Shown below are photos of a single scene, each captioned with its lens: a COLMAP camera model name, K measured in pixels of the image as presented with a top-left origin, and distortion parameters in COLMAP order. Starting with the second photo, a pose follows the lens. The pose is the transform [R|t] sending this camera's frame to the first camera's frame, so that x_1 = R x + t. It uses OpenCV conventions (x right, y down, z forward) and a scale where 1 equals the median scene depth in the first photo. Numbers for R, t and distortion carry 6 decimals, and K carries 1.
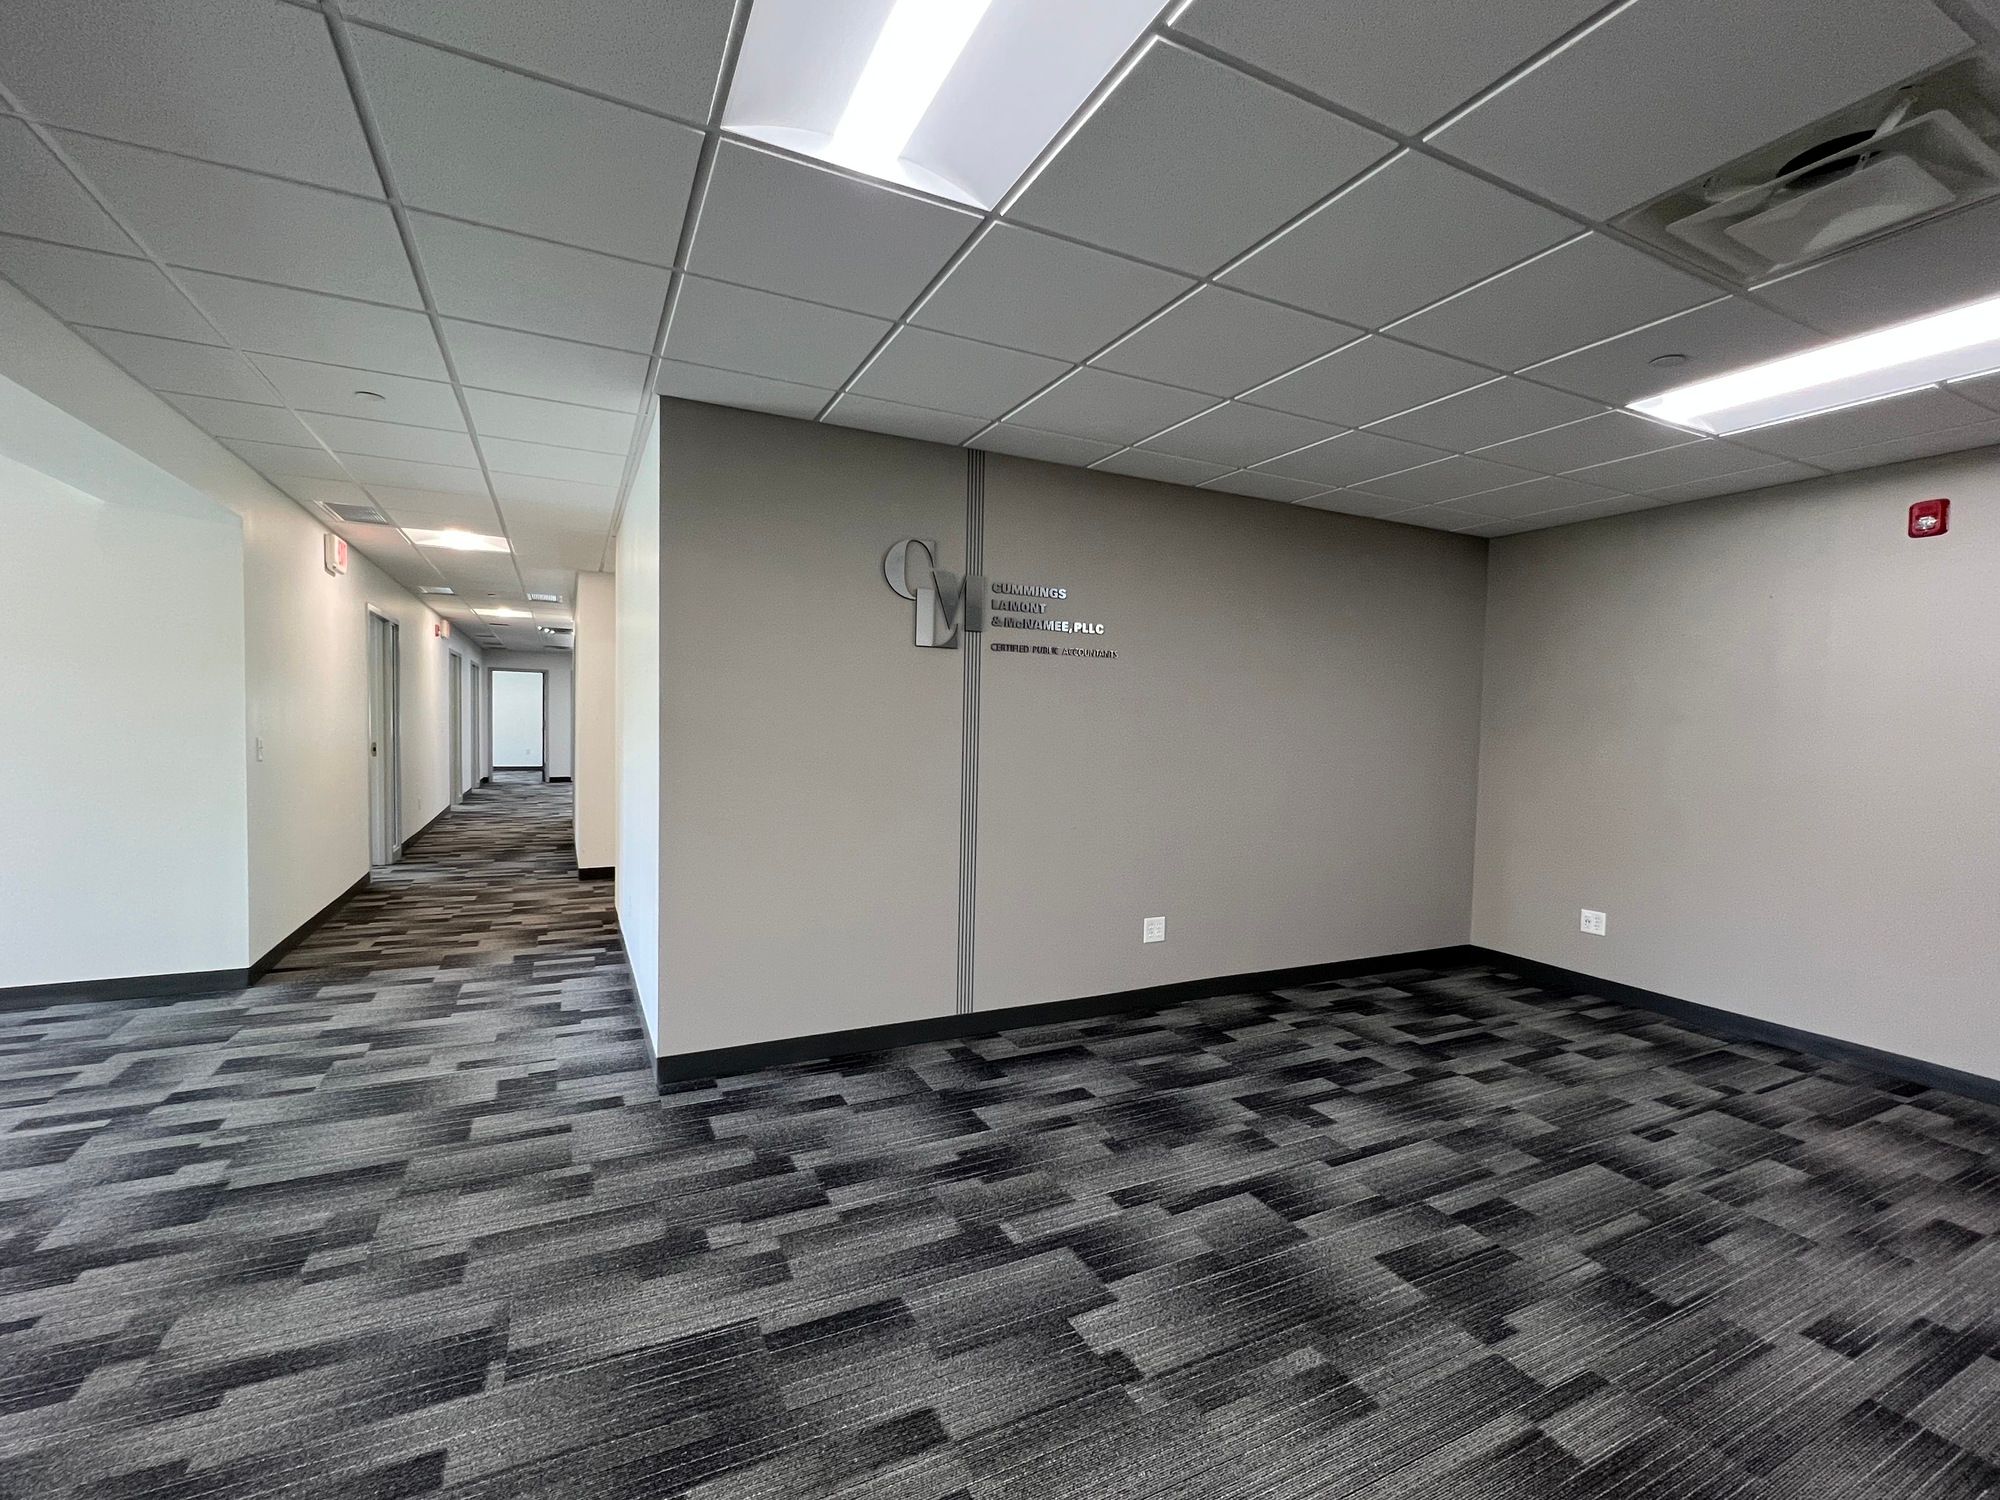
lens RADIAL K [[868.5, 0, 994.3], [0, 868.5, 750.2], [0, 0, 1]] dist [-0.000562, 0.000428]
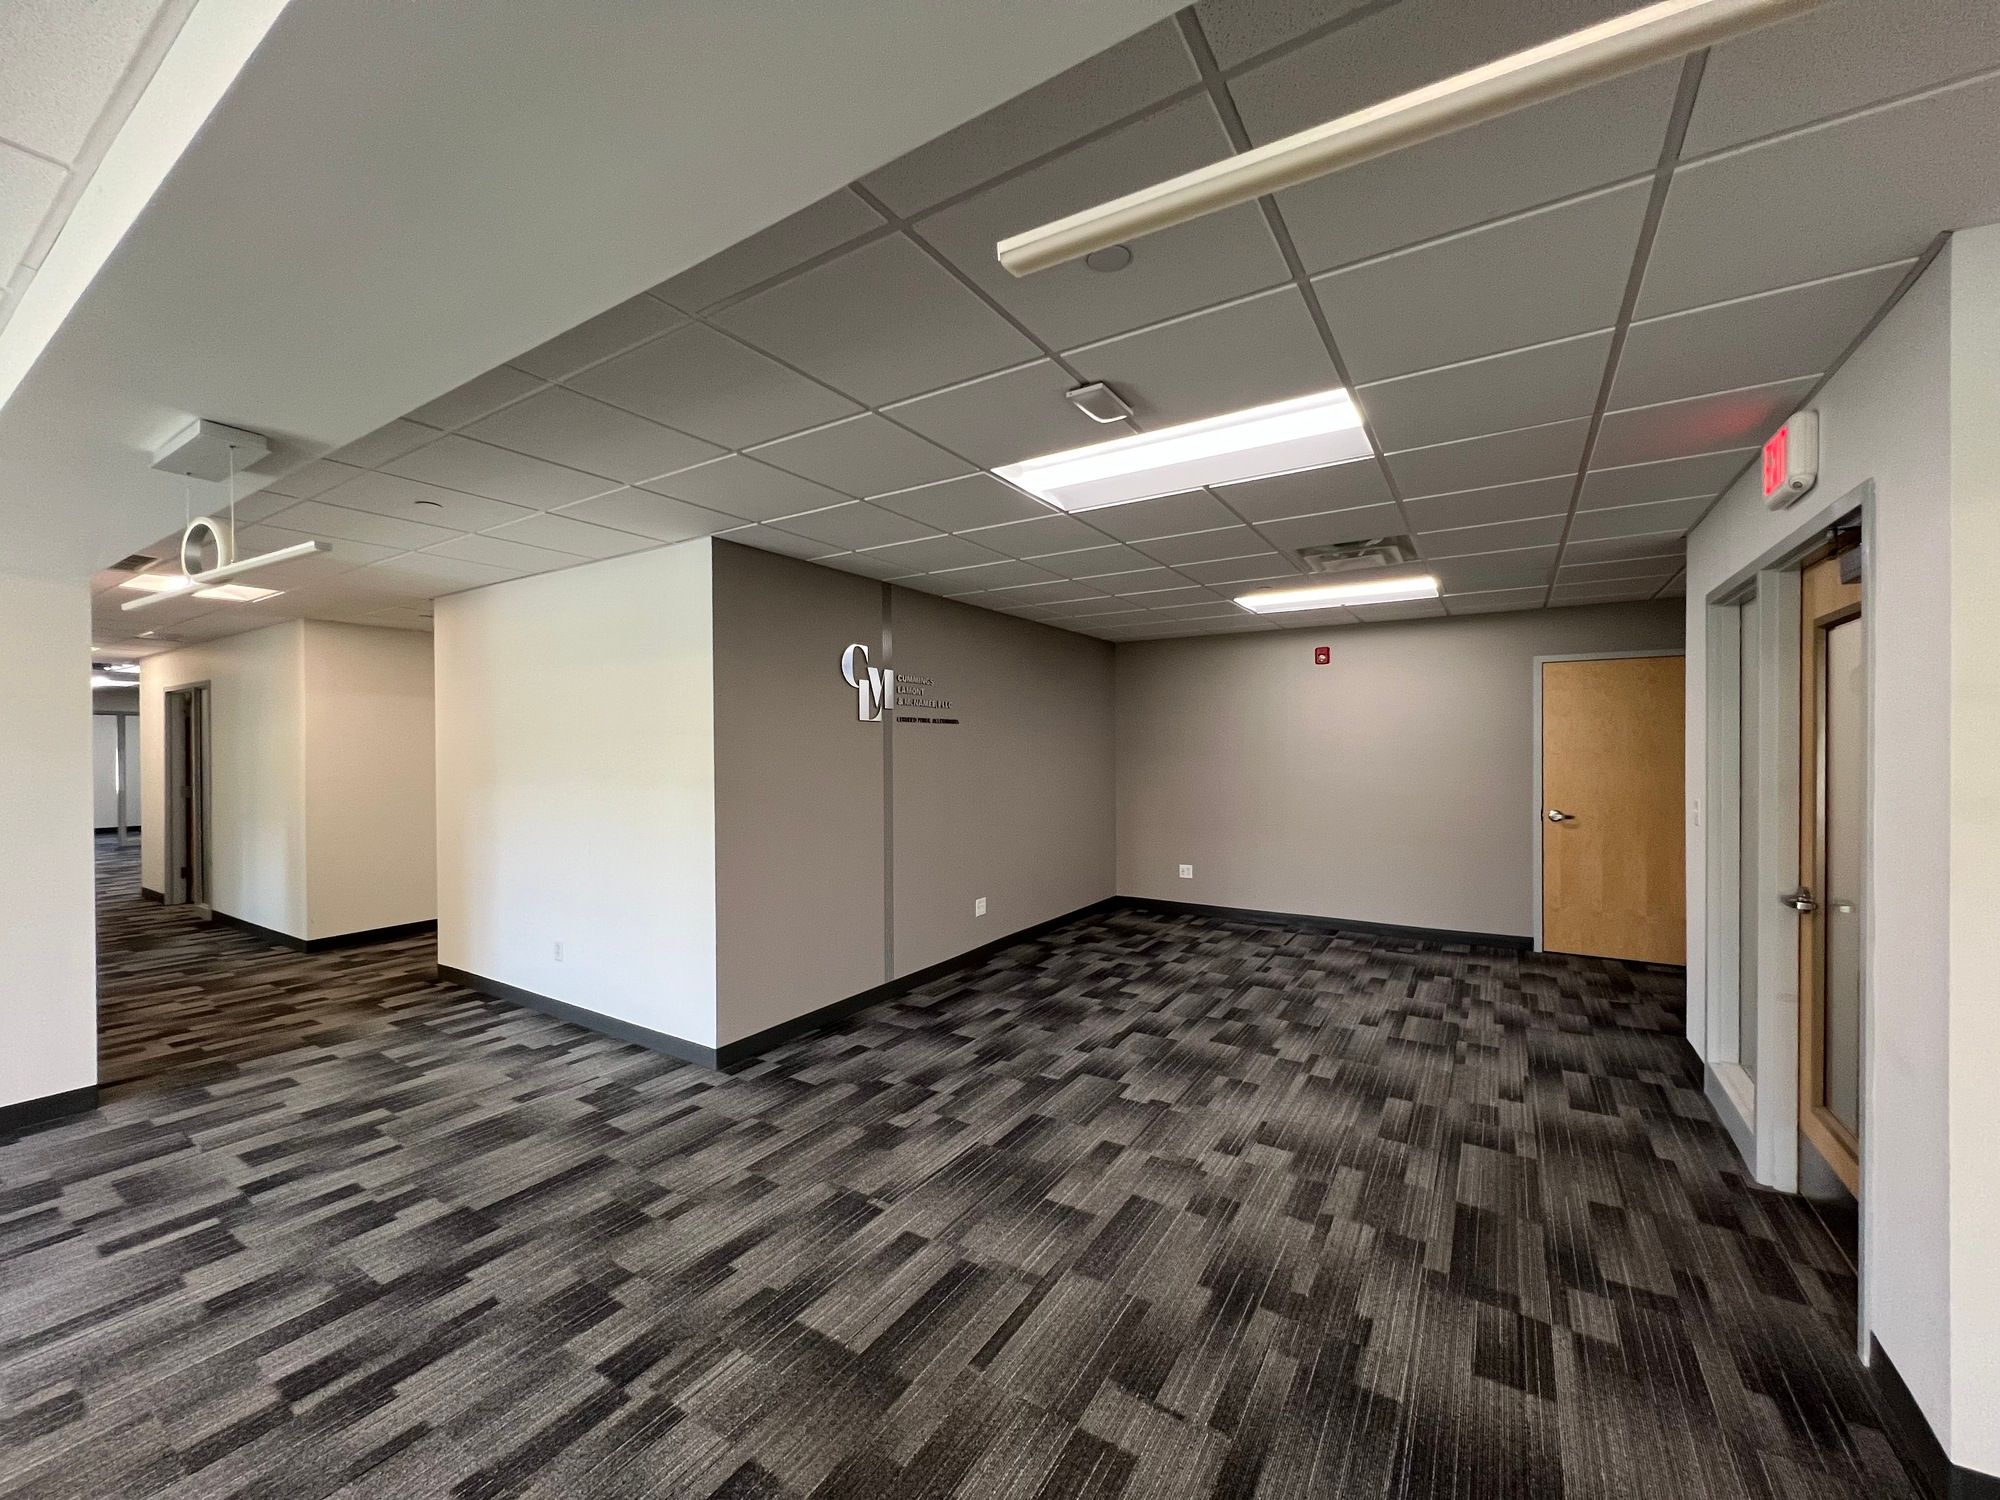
lens RADIAL K [[794.3, 0, 992.5], [0, 794.3, 742.2], [0, 0, 1]] dist [0.001705, -0.000223]
pose [[0.855235, -0.022780, 0.517739, -0.674754], [0.041126, 0.998866, -0.023985, -0.054157], [-0.516606, 0.041805, 0.855202, -0.239650]]
